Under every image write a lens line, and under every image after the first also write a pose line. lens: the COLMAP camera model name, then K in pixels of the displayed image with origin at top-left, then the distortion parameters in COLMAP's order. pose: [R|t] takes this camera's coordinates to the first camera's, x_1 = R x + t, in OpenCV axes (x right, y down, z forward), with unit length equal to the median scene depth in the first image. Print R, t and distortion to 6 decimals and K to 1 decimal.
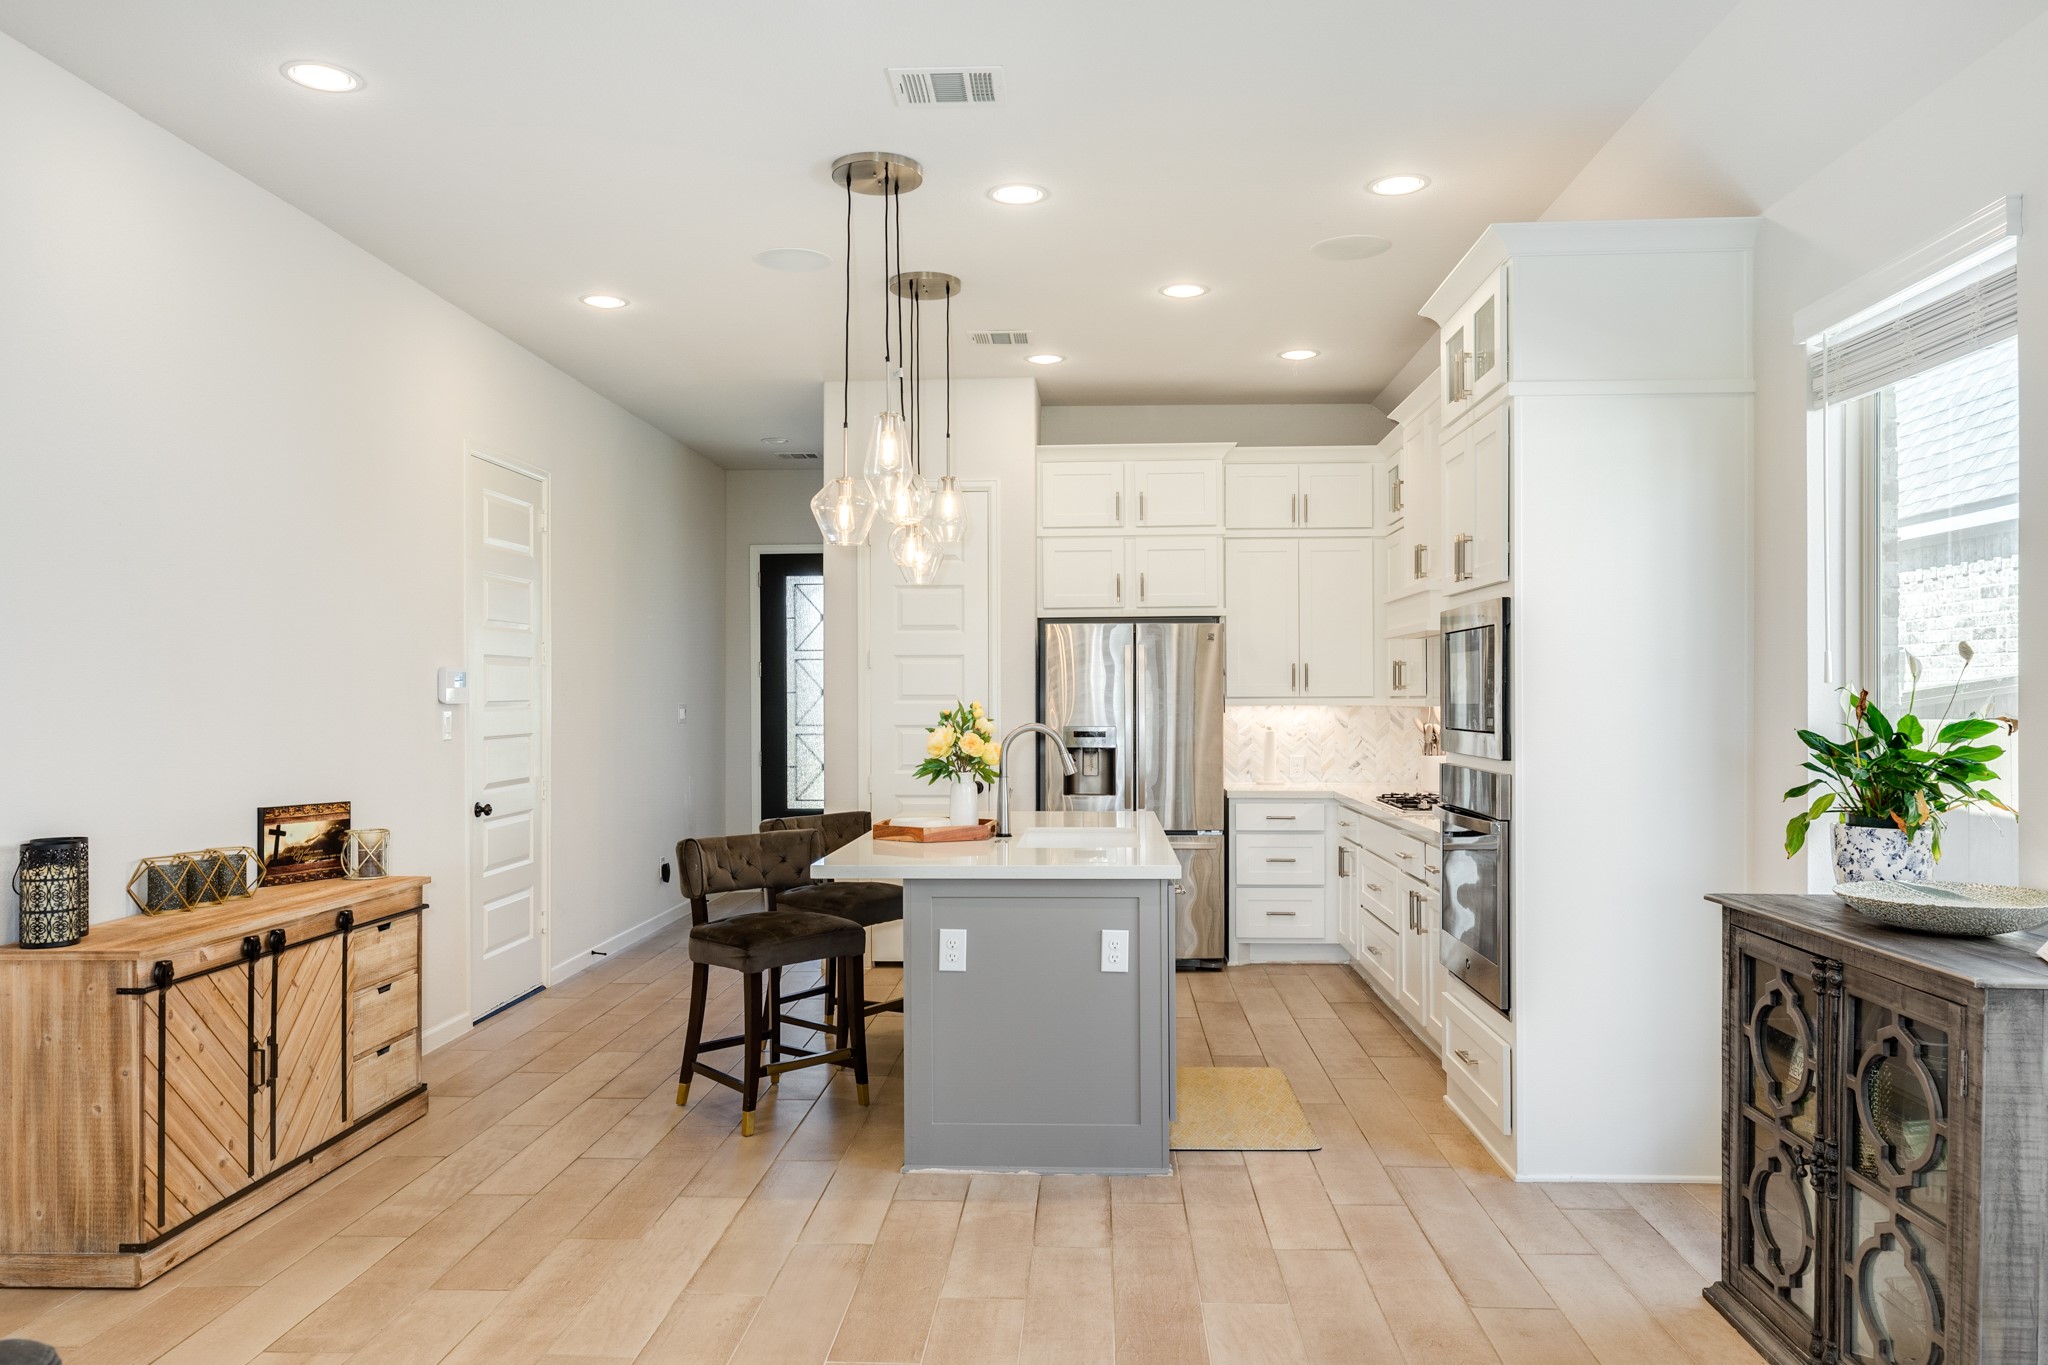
lens RADIAL K [[1455.6, 0, 1022.2], [0, 1455.6, 692.0], [0, 0, 1]] dist [0.005024, 0.000893]
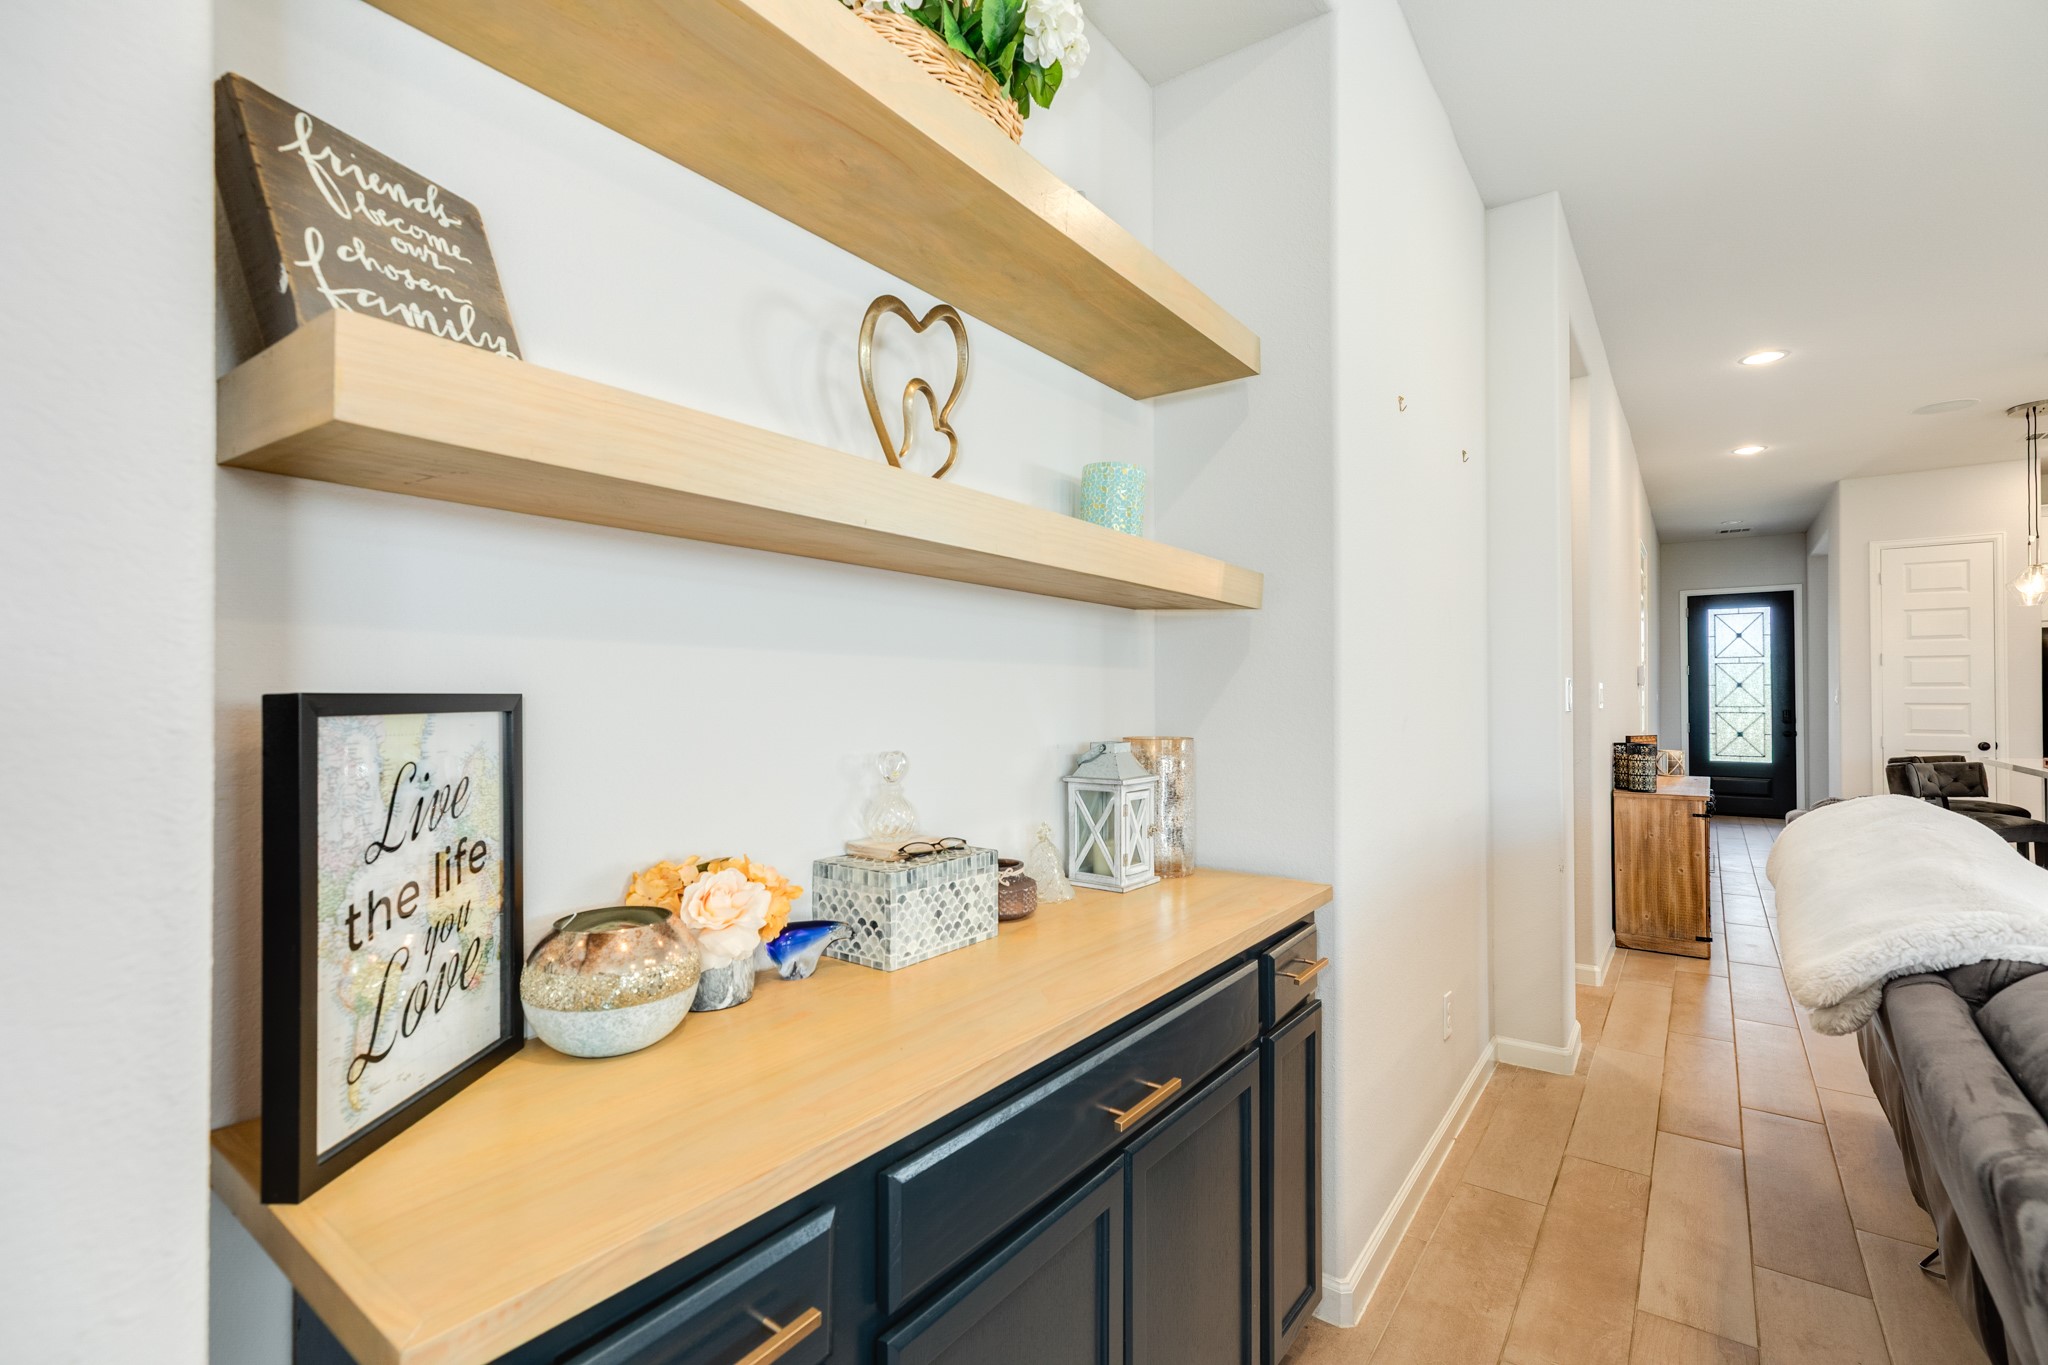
lens RADIAL K [[912.8, 0, 1022.5], [0, 912.8, 687.2], [0, 0, 1]] dist [0.005006, 0.000024]
pose [[0.830762, -0.001997, -0.556624, -0.499733], [-0.002026, 0.999976, -0.006611, 0.022948], [0.556624, 0.006620, 0.830738, -0.457183]]
